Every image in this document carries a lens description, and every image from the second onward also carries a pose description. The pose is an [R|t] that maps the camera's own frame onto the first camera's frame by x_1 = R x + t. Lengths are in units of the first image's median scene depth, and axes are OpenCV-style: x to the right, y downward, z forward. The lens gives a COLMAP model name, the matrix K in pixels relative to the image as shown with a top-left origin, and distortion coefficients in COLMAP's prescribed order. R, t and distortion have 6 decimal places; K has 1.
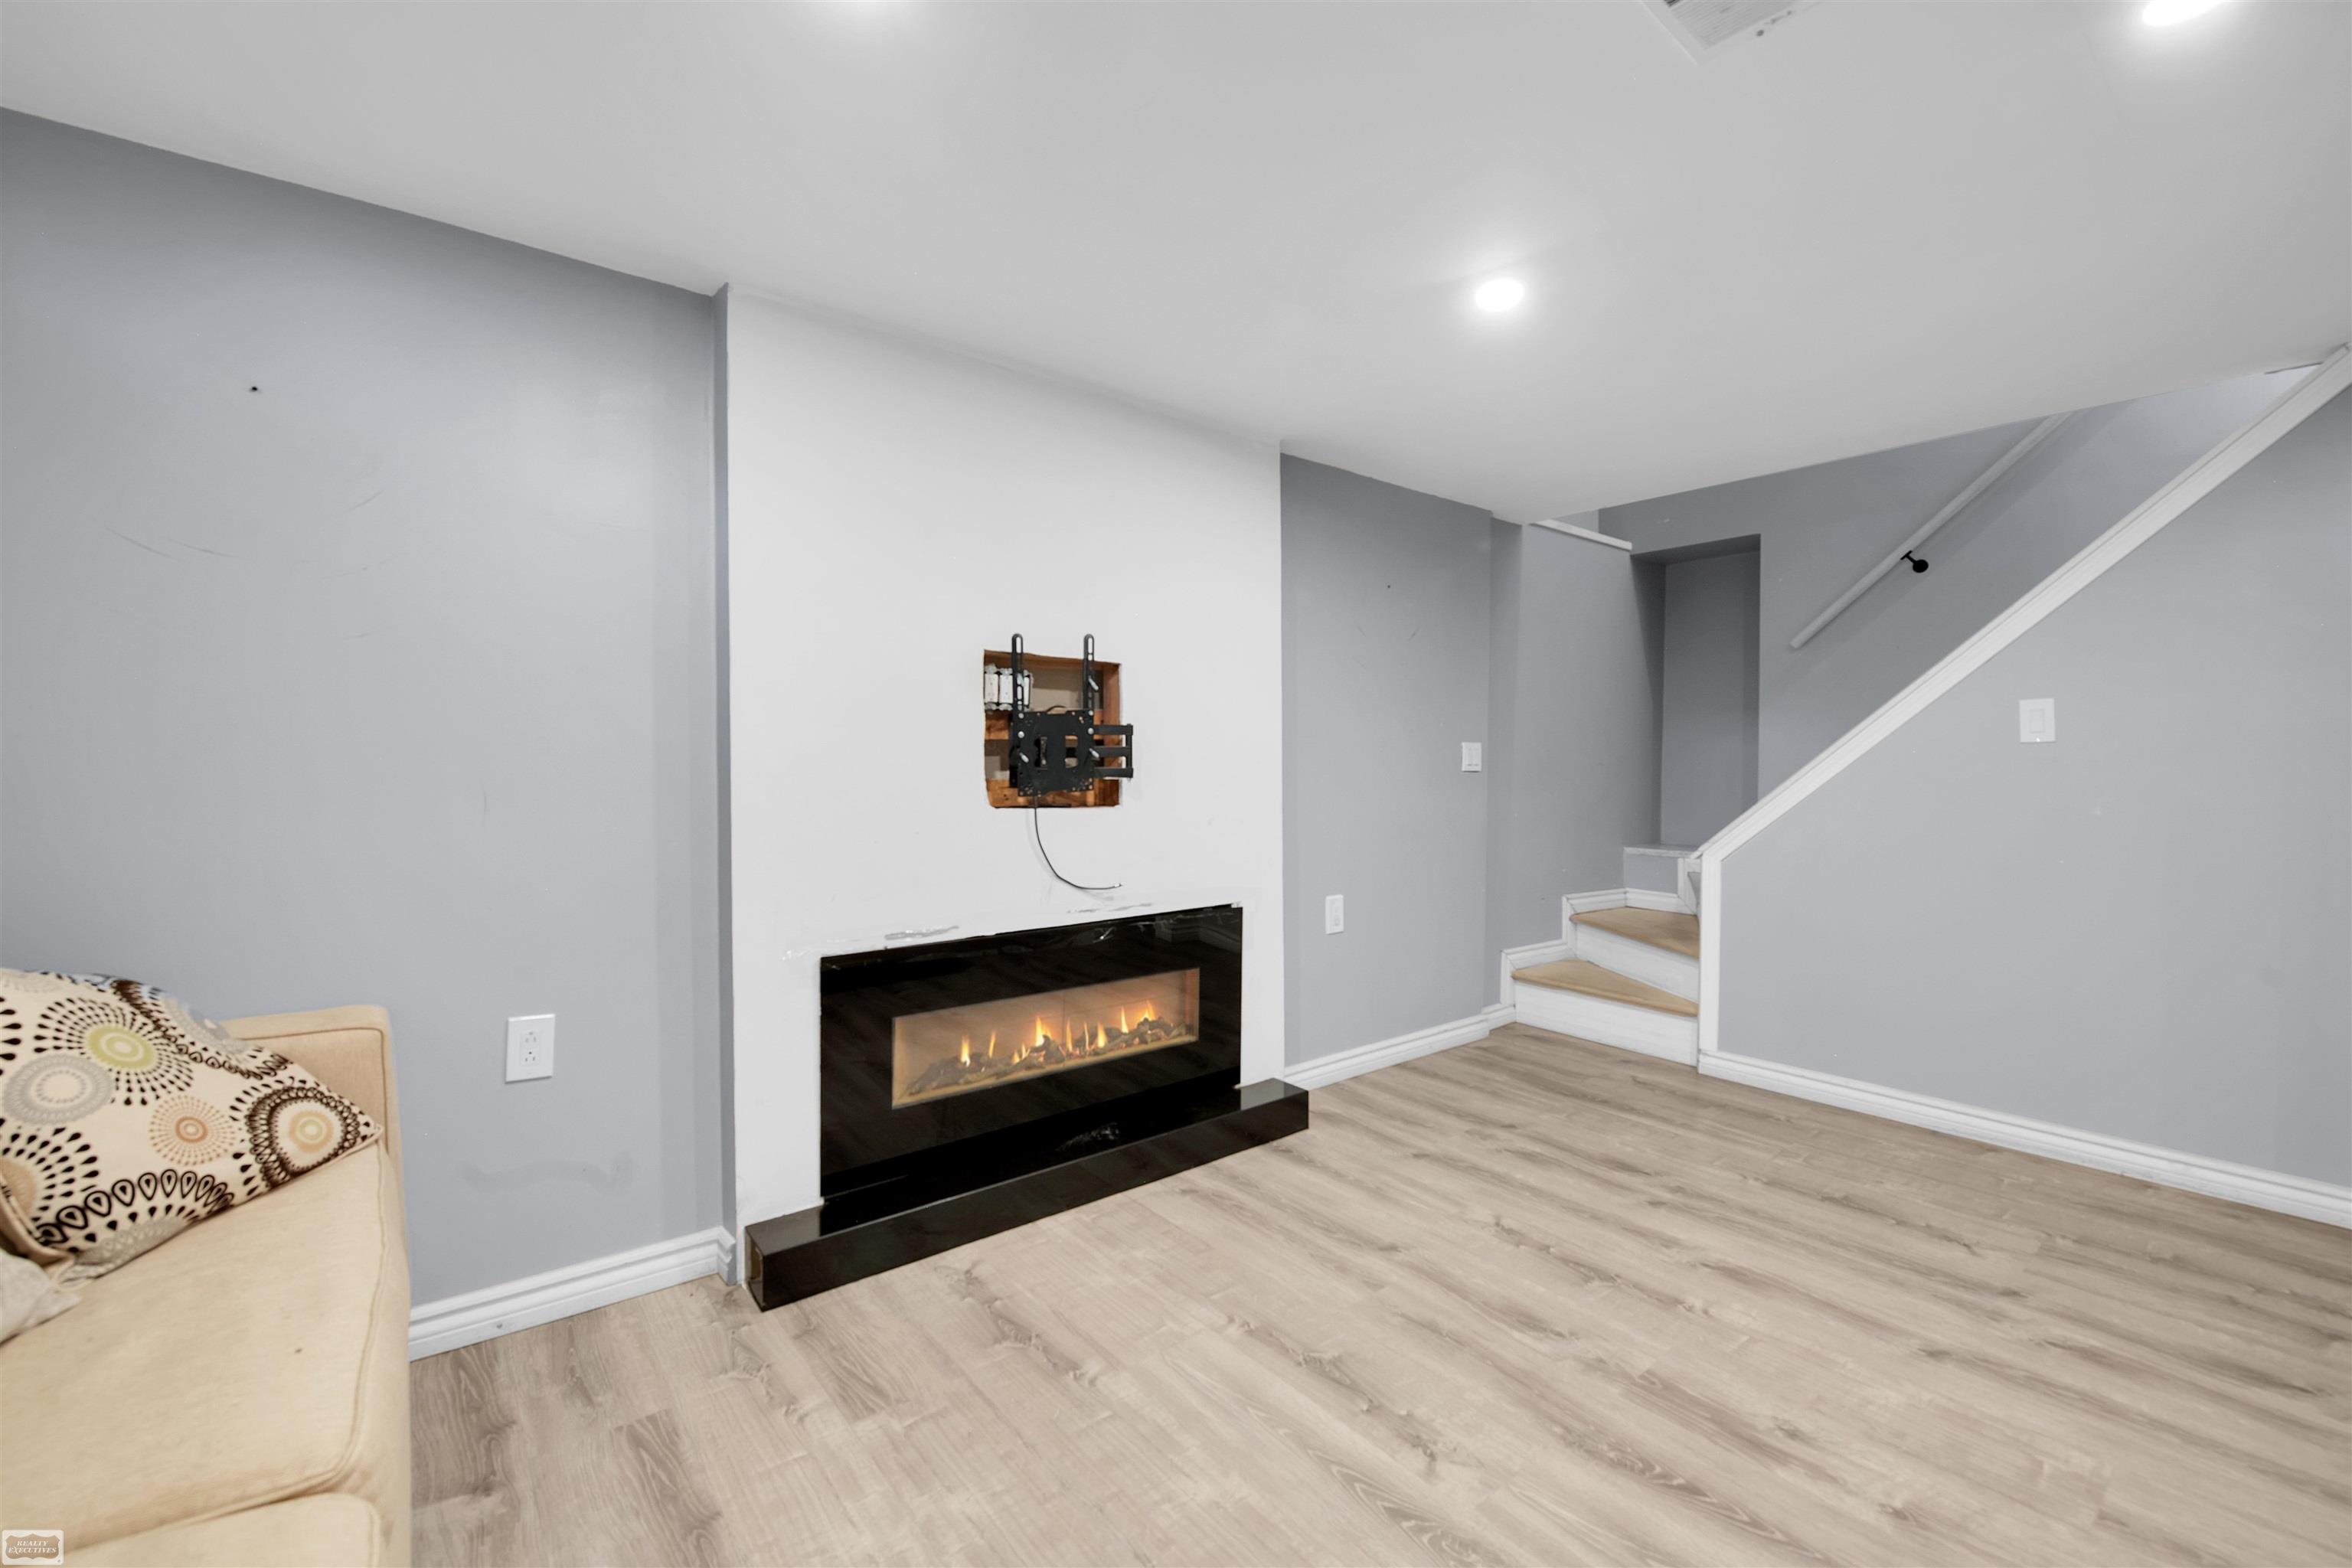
lens RADIAL K [[967.1, 0, 1187.9], [0, 967.1, 783.7], [0, 0, 1]] dist [-0.015787, 0.000141]
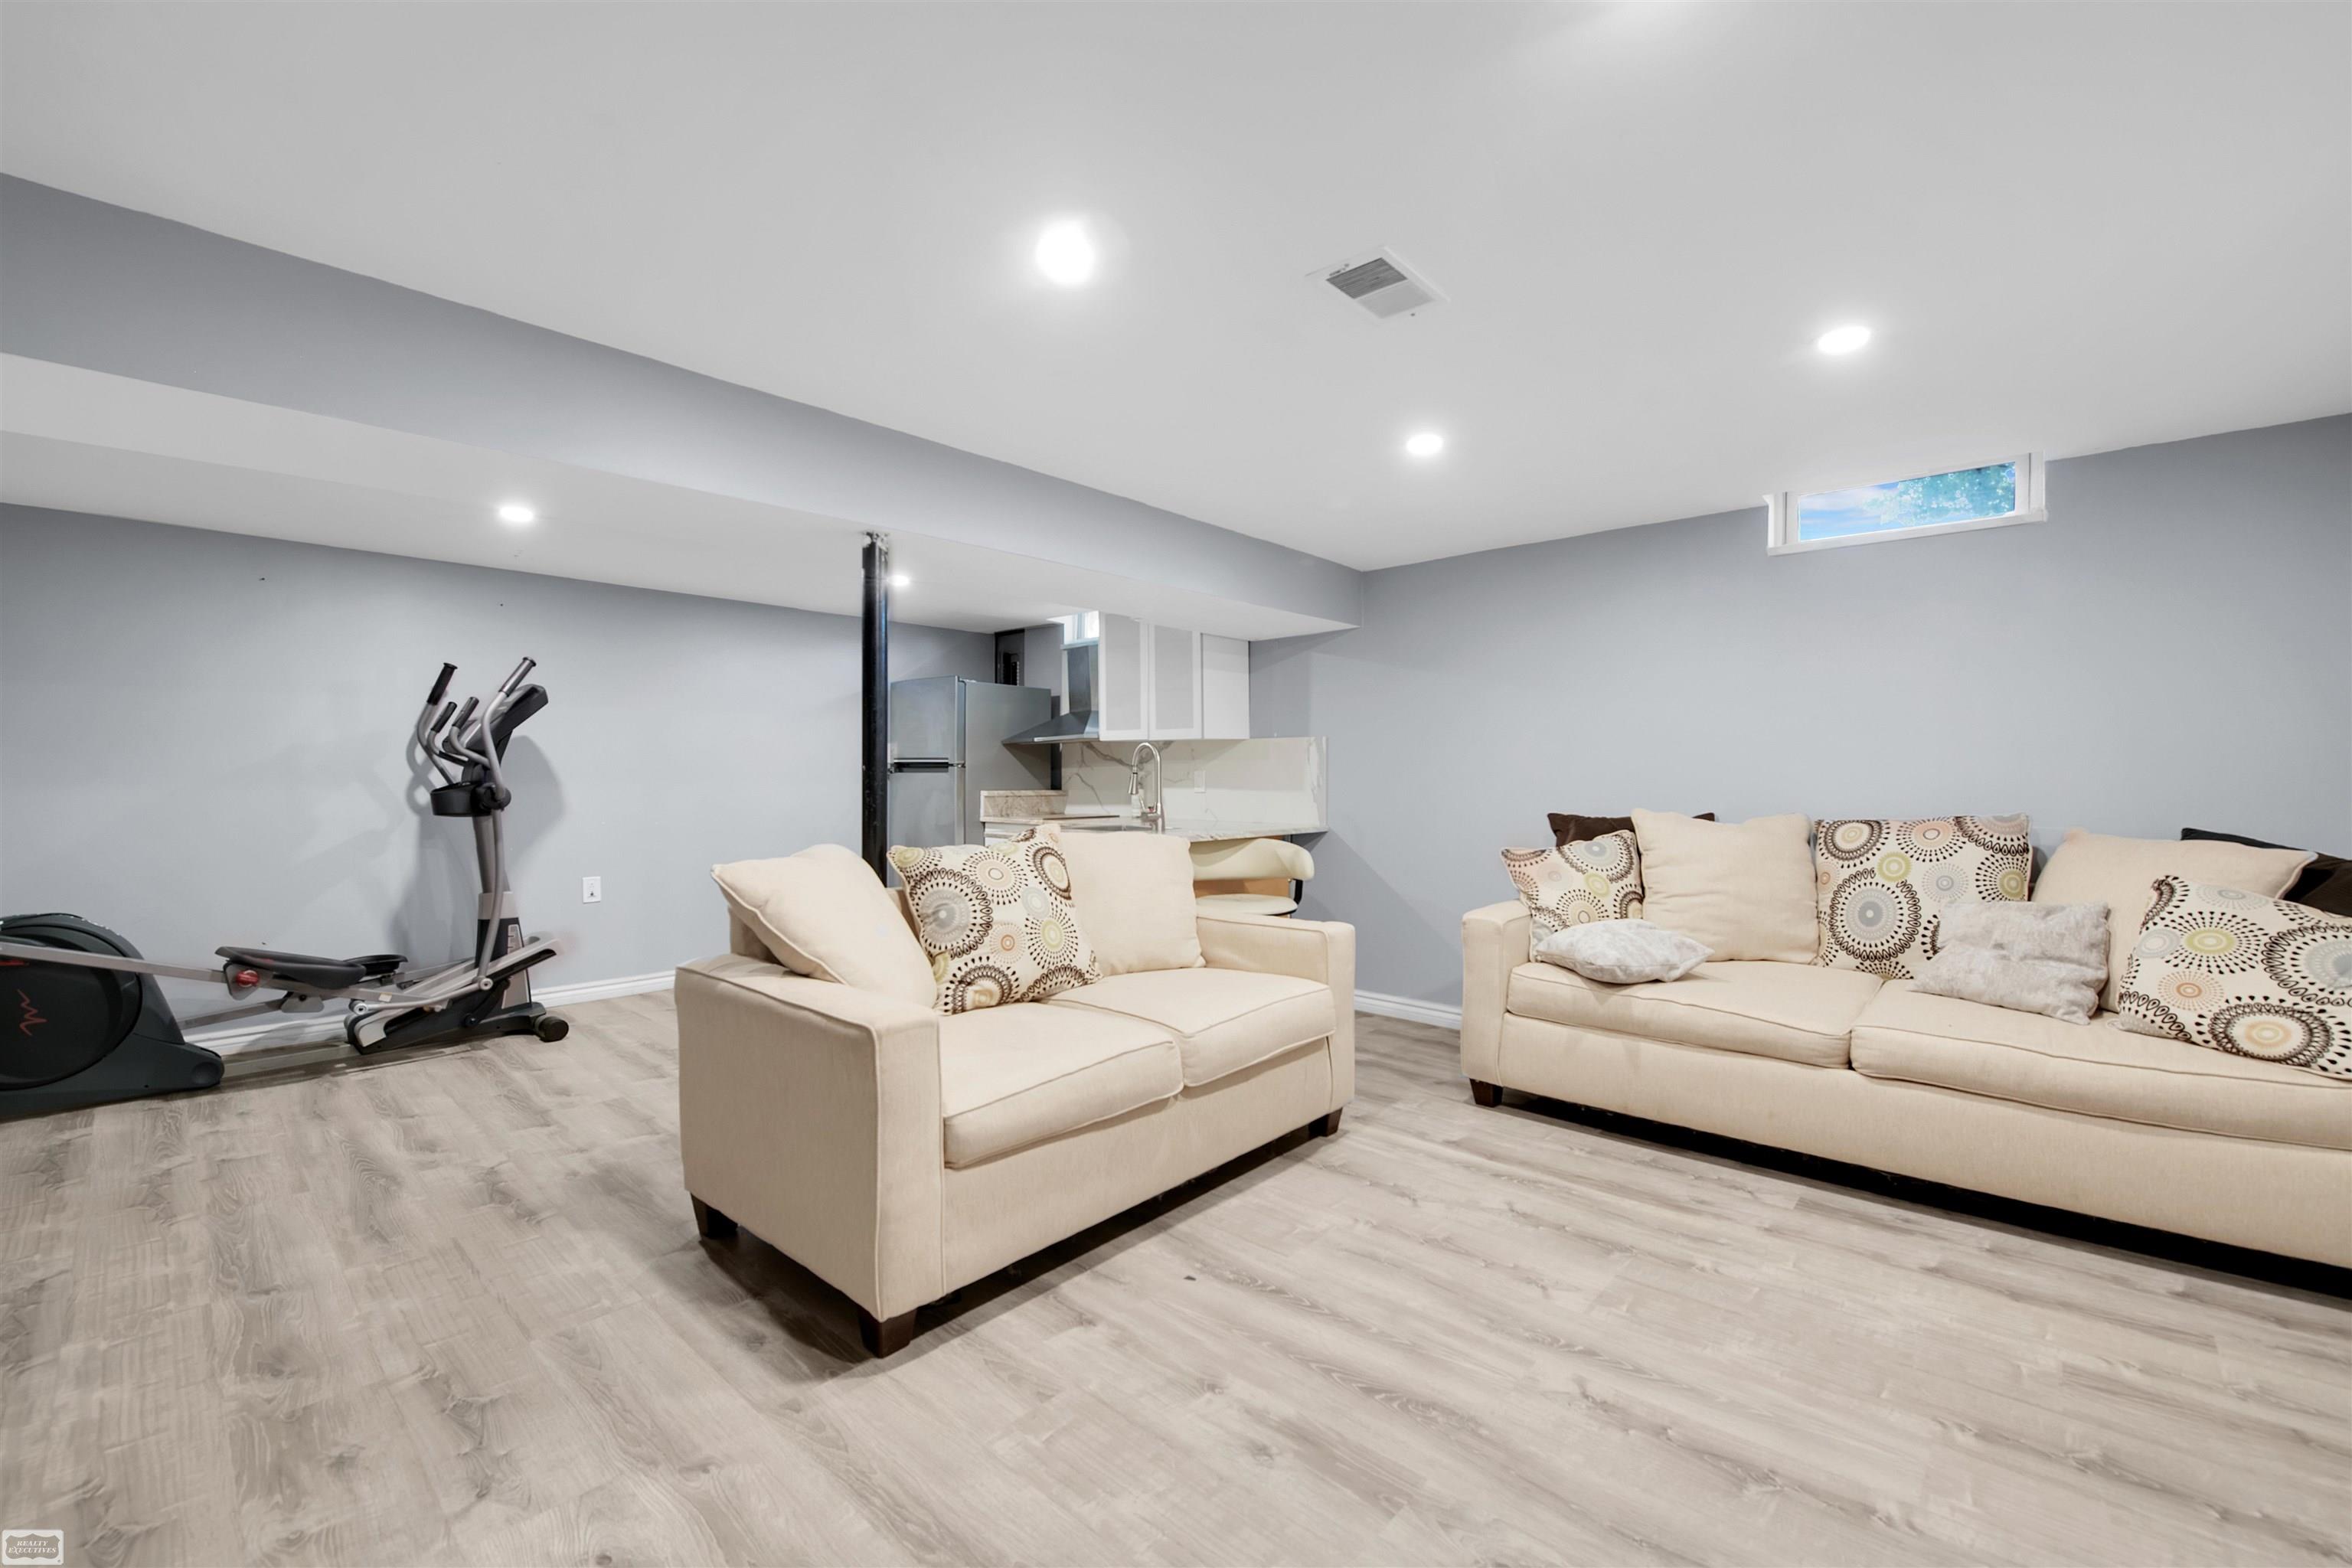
lens RADIAL K [[967.1, 0, 1187.9], [0, 967.1, 783.7], [0, 0, 1]] dist [-0.015787, 0.000141]
pose [[-0.987937, -0.005251, -0.154768, 0.878025], [-0.009792, 0.999543, 0.028595, -0.046071], [0.154547, 0.029765, -0.987537, 1.980322]]
